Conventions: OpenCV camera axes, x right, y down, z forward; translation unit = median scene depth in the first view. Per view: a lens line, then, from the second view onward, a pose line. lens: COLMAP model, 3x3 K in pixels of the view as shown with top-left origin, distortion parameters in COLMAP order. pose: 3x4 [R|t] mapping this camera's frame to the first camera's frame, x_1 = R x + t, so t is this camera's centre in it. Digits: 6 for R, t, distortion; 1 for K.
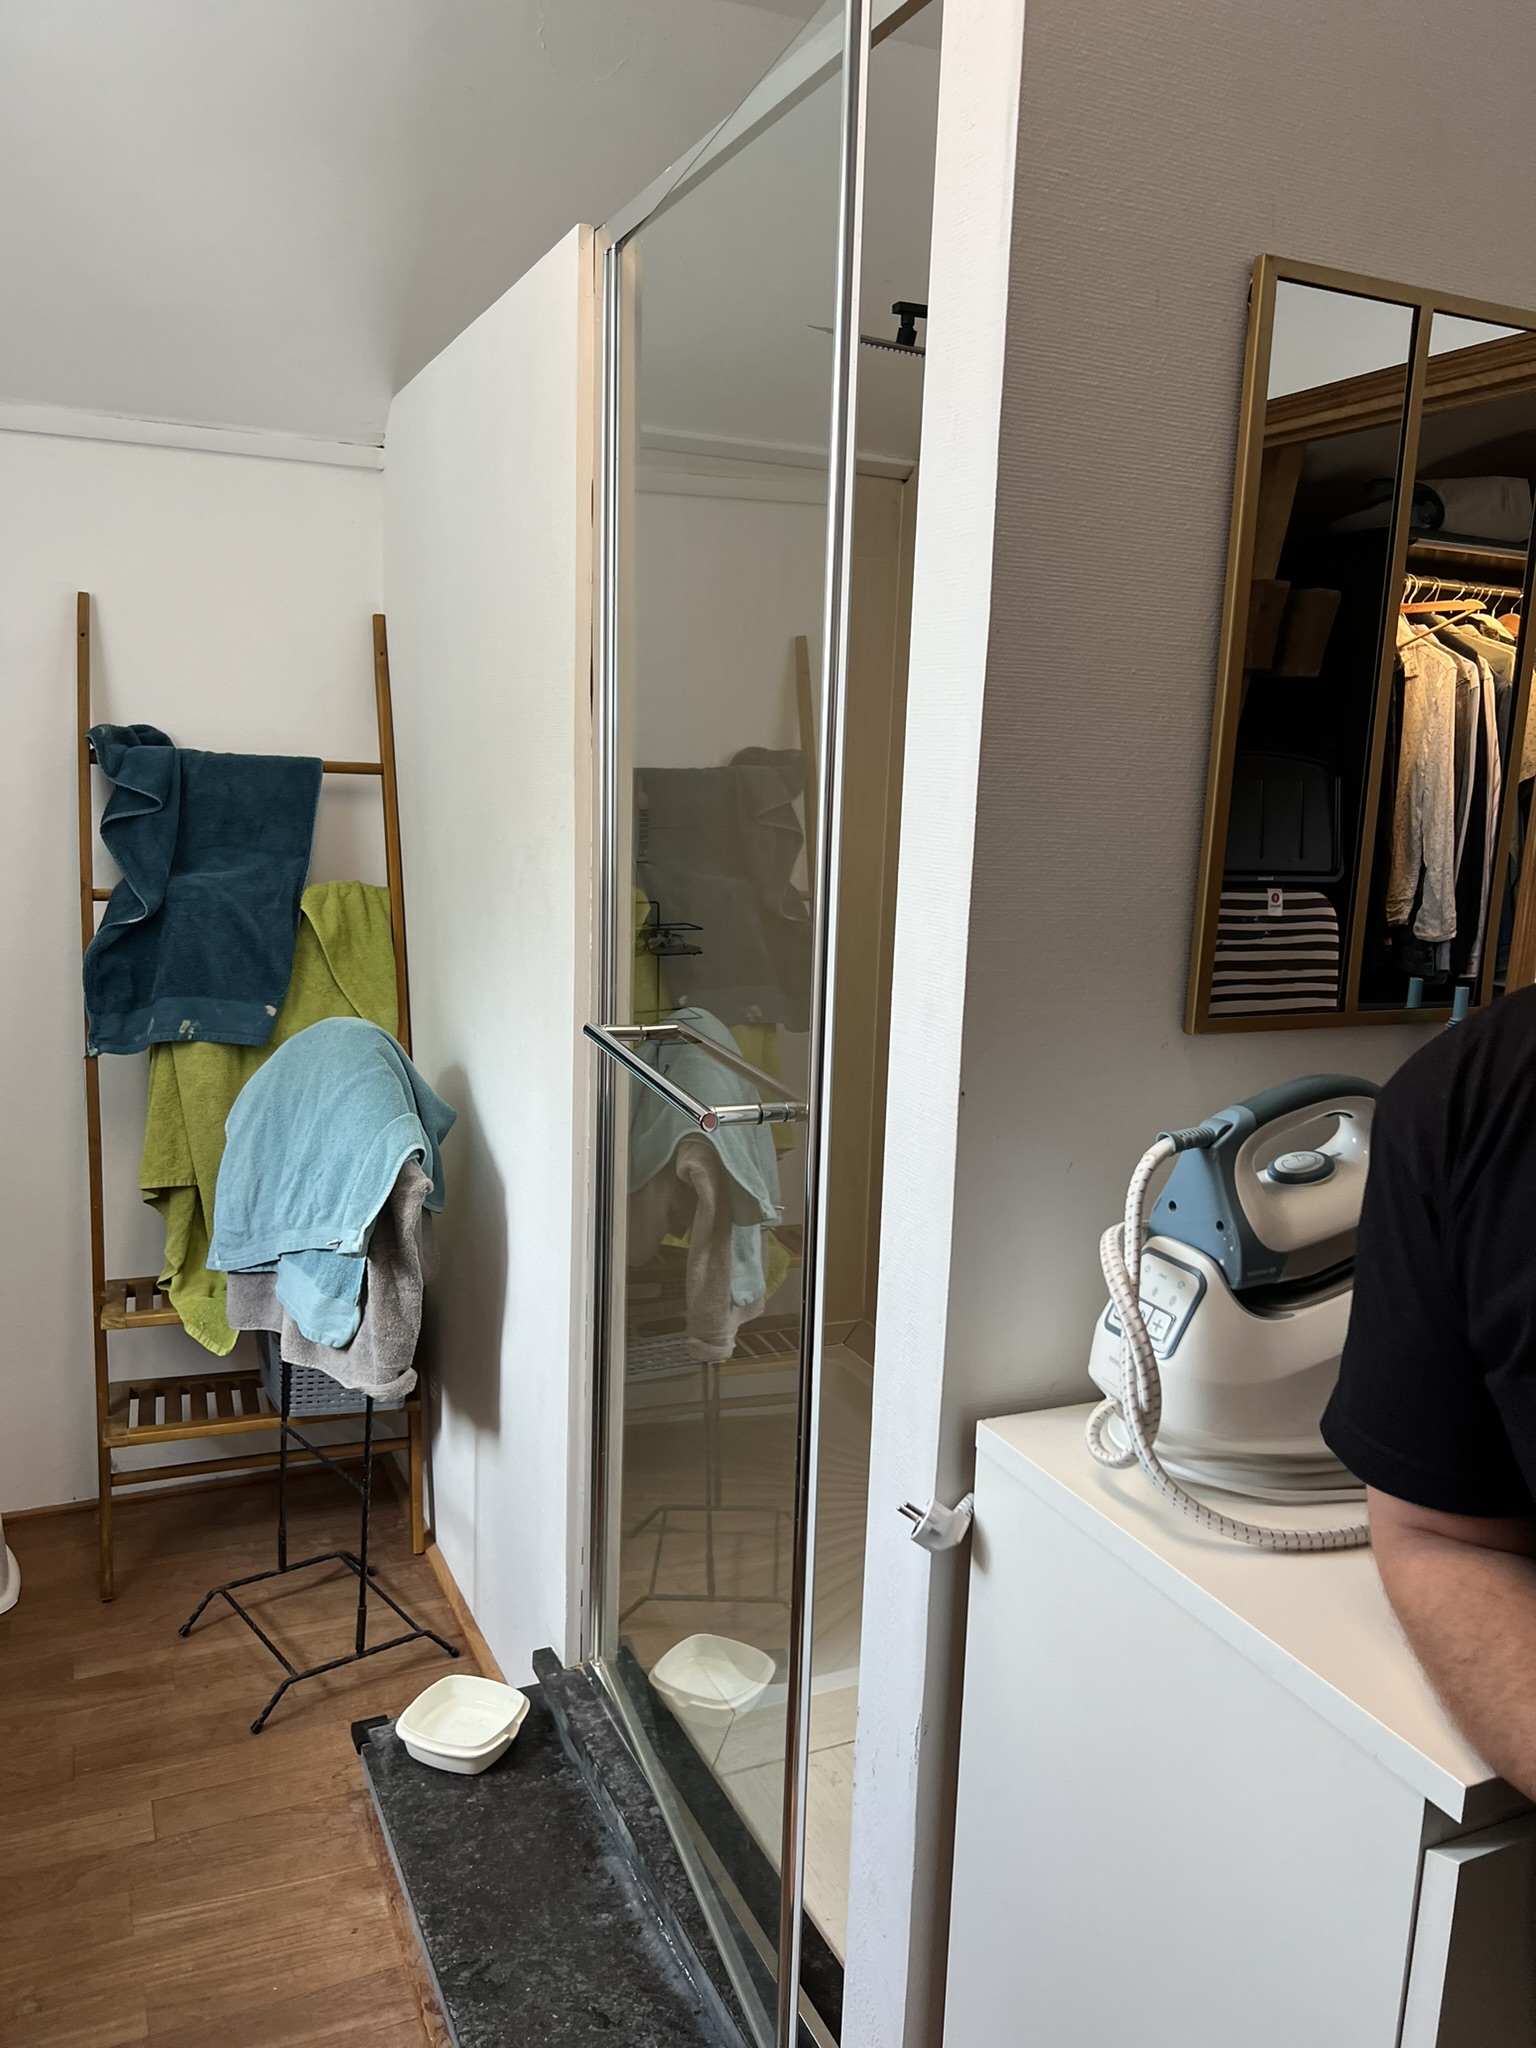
lens RADIAL K [[1543.2, 0, 775.4], [0, 1543.2, 1035.5], [0, 0, 1]] dist [0.060248, -0.067540]
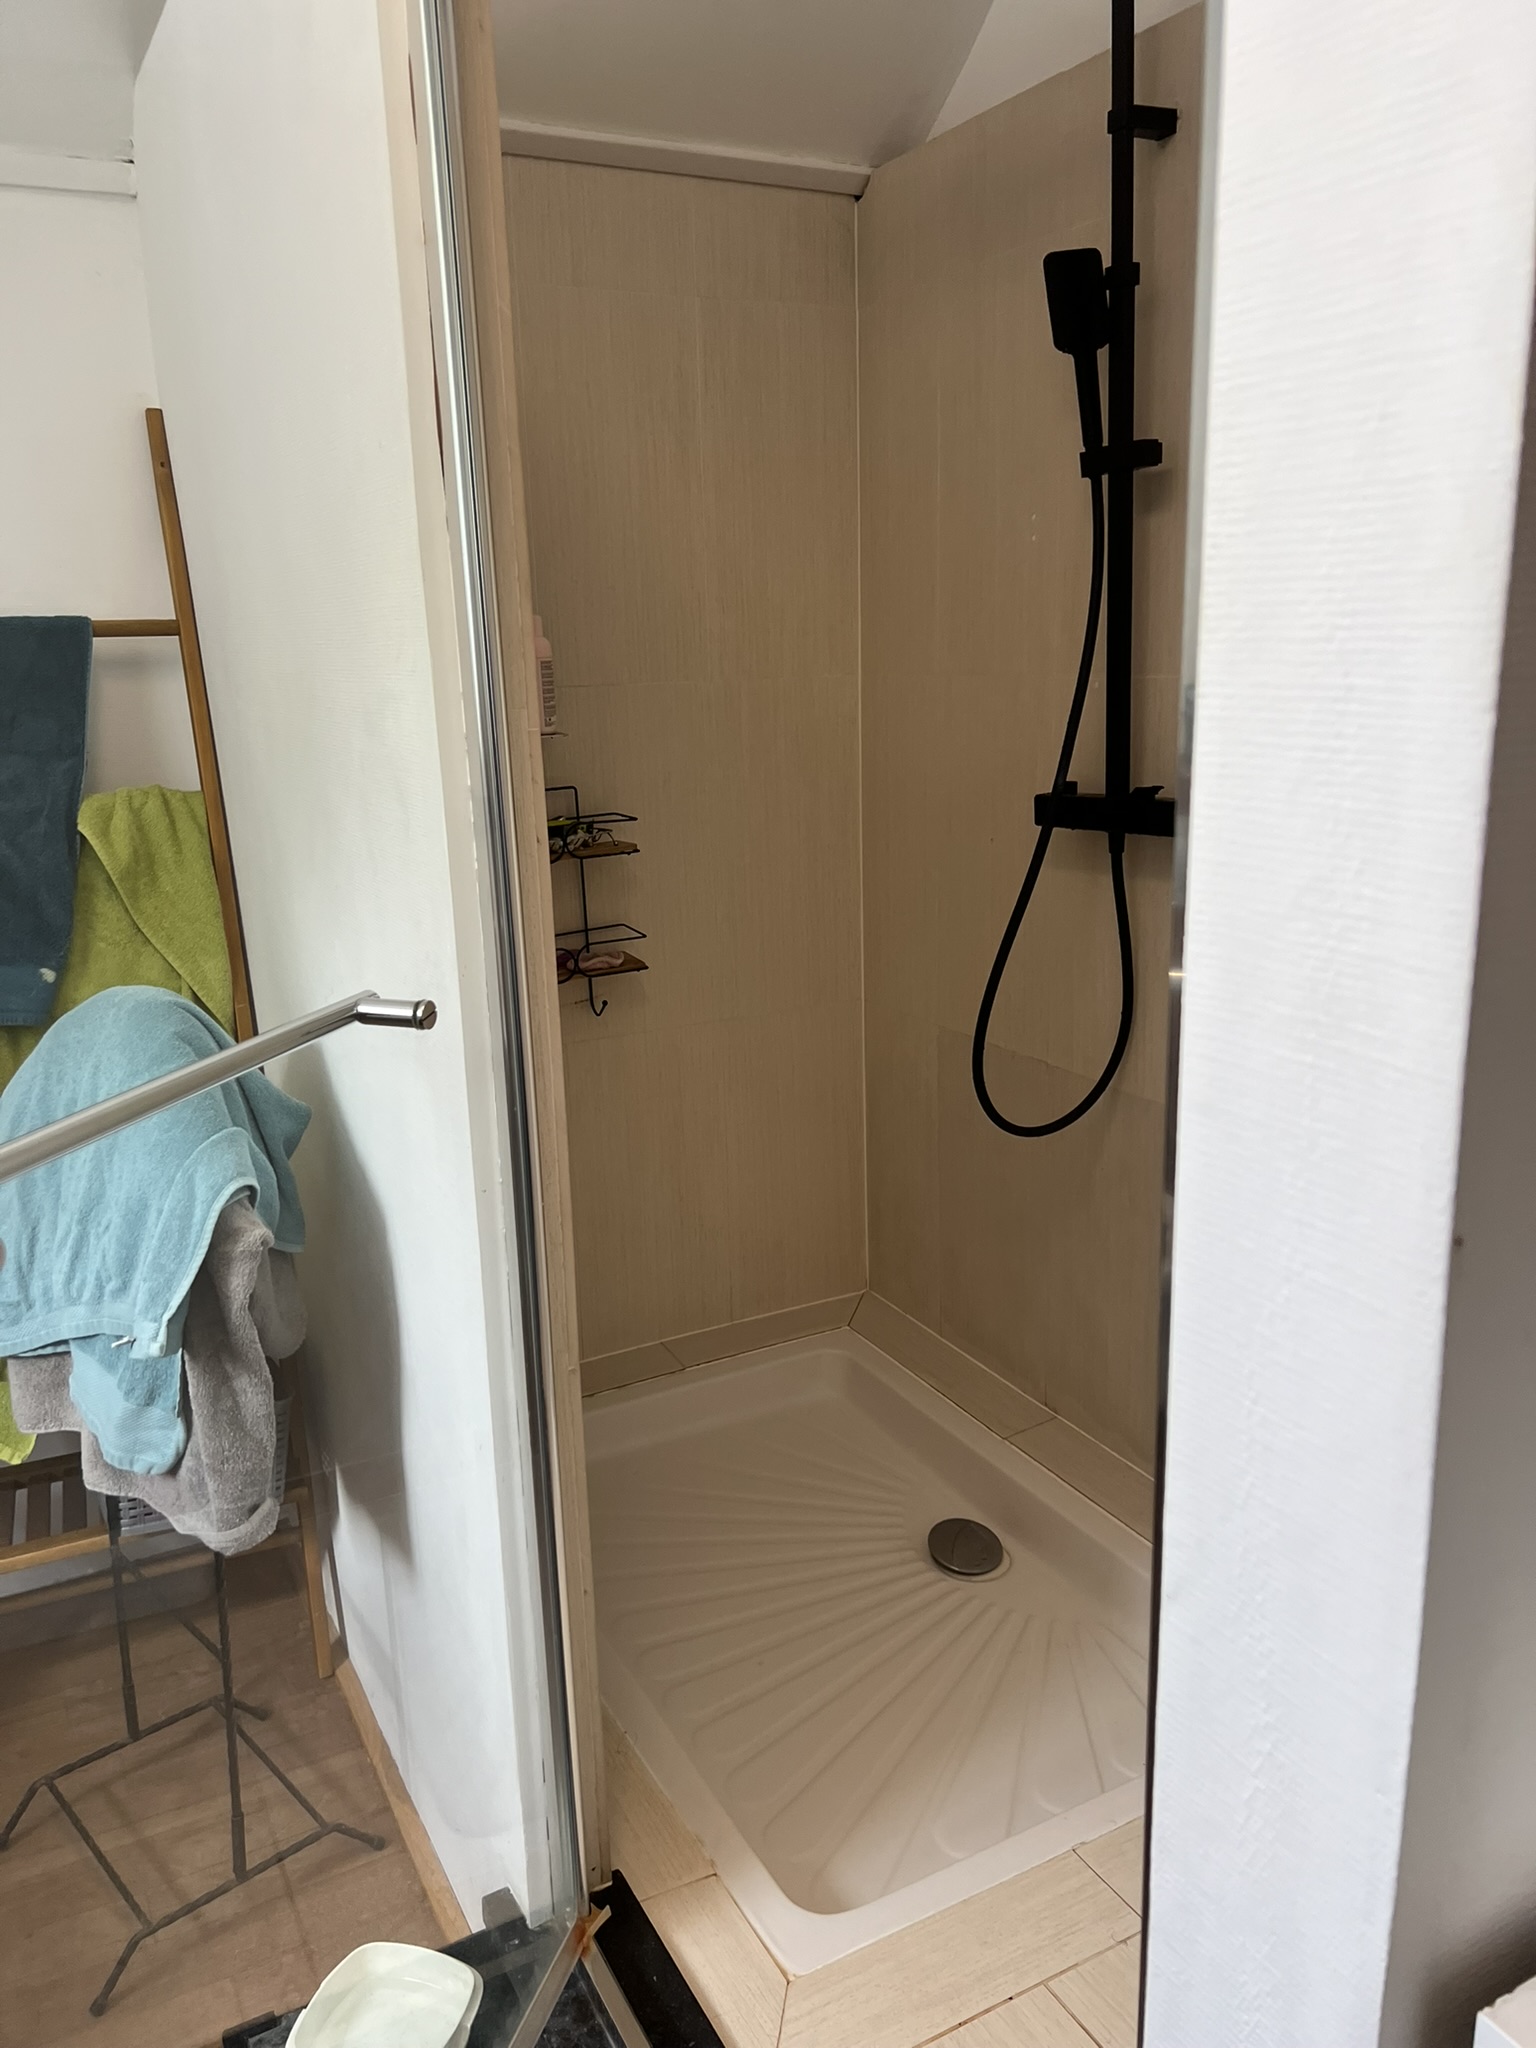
lens RADIAL K [[1543.2, 0, 753.7], [0, 1543.2, 1012.5], [0, 0, 1]] dist [0.060248, -0.067540]
pose [[0.996788, -0.073814, 0.031083, -0.025648], [0.071655, 0.995269, 0.065615, -0.024885], [-0.035780, -0.063177, 0.997361, 0.295333]]
